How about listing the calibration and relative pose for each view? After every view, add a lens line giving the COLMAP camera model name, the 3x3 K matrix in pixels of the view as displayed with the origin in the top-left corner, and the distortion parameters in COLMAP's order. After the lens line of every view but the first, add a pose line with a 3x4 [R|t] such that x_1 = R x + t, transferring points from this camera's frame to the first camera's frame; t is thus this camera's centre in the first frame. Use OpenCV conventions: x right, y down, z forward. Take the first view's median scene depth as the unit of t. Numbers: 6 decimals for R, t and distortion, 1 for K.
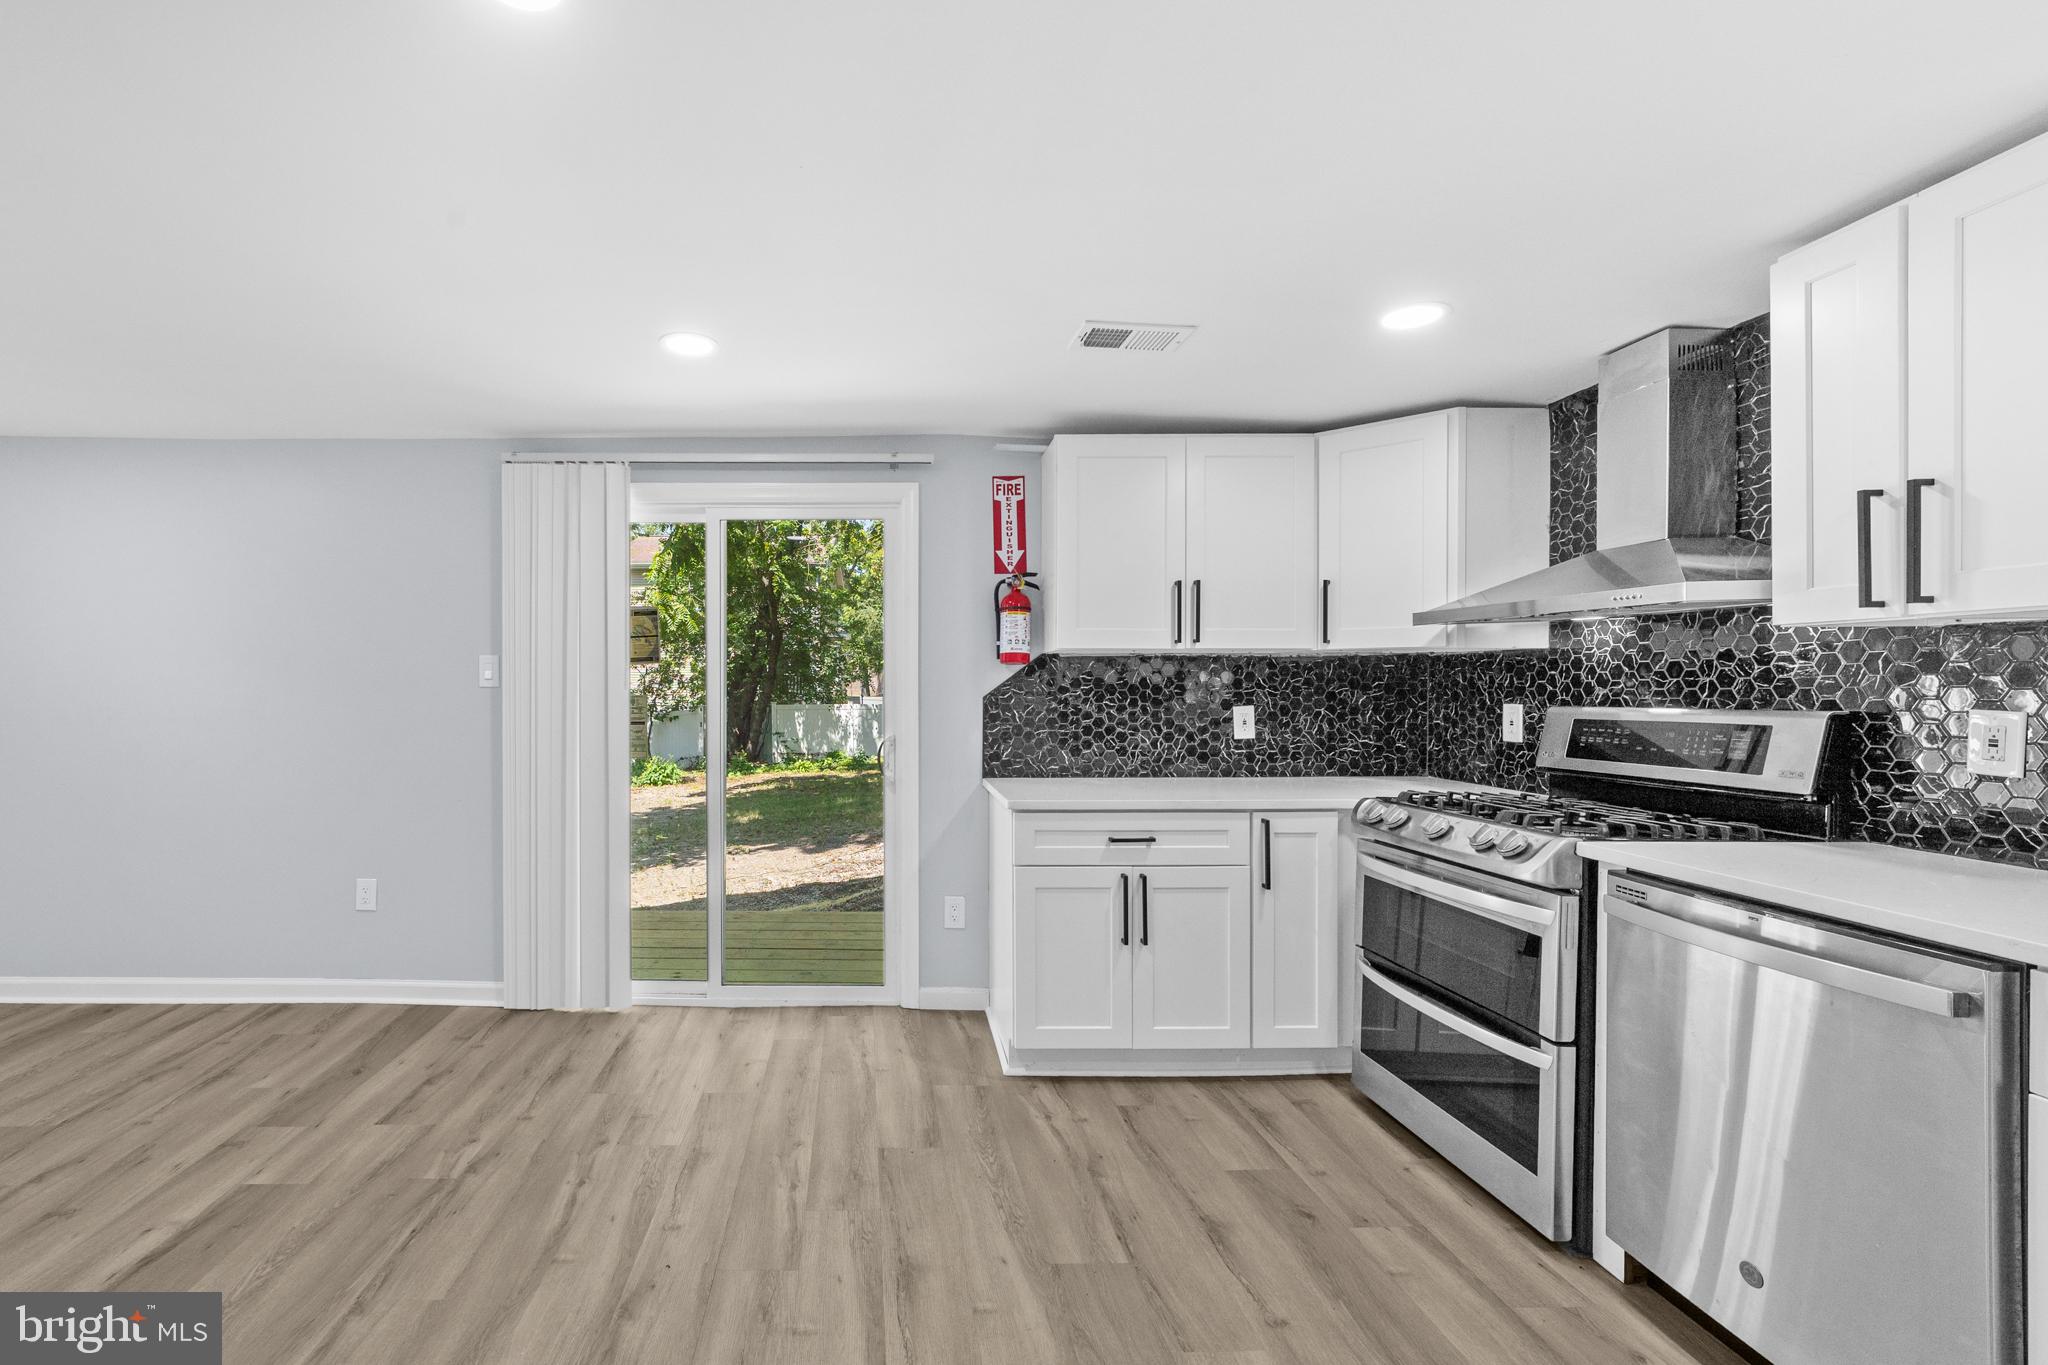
lens RADIAL K [[828.5, 0, 1024.0], [0, 828.5, 682.5], [0, 0, 1]] dist [0.000465, 0.000330]
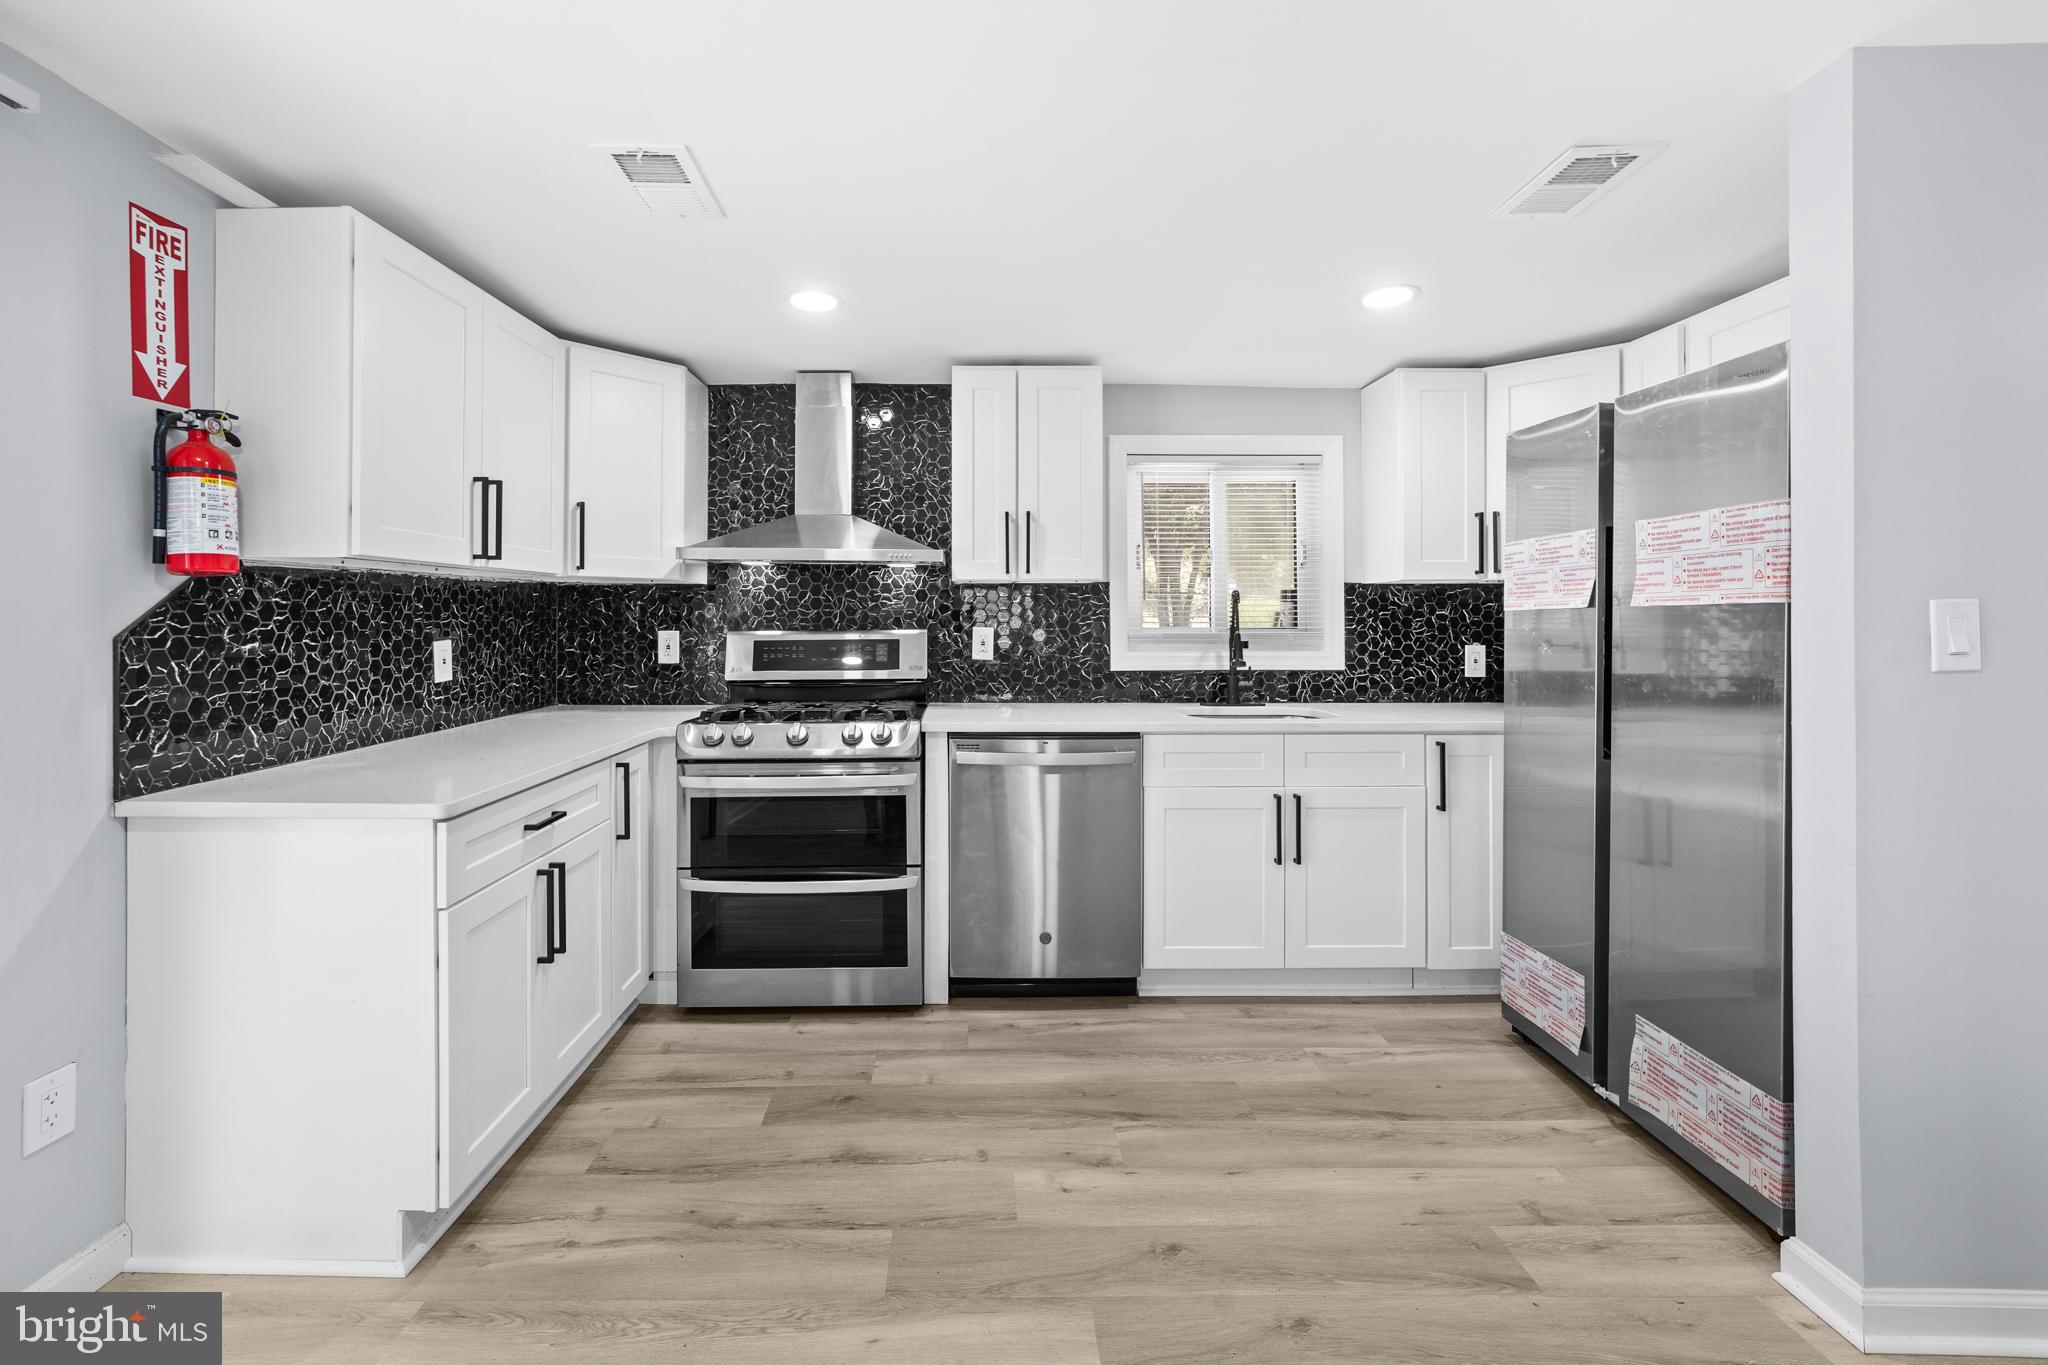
lens RADIAL K [[746.3, 0, 971.9], [0, 746.3, 608.6], [0, 0, 1]] dist [0.000427, 0.000099]
pose [[0.211471, 0.008013, 0.977351, -0.372042], [-0.003277, 0.999967, -0.007489, 0.001595], [-0.977379, -0.001619, 0.211490, 0.397723]]
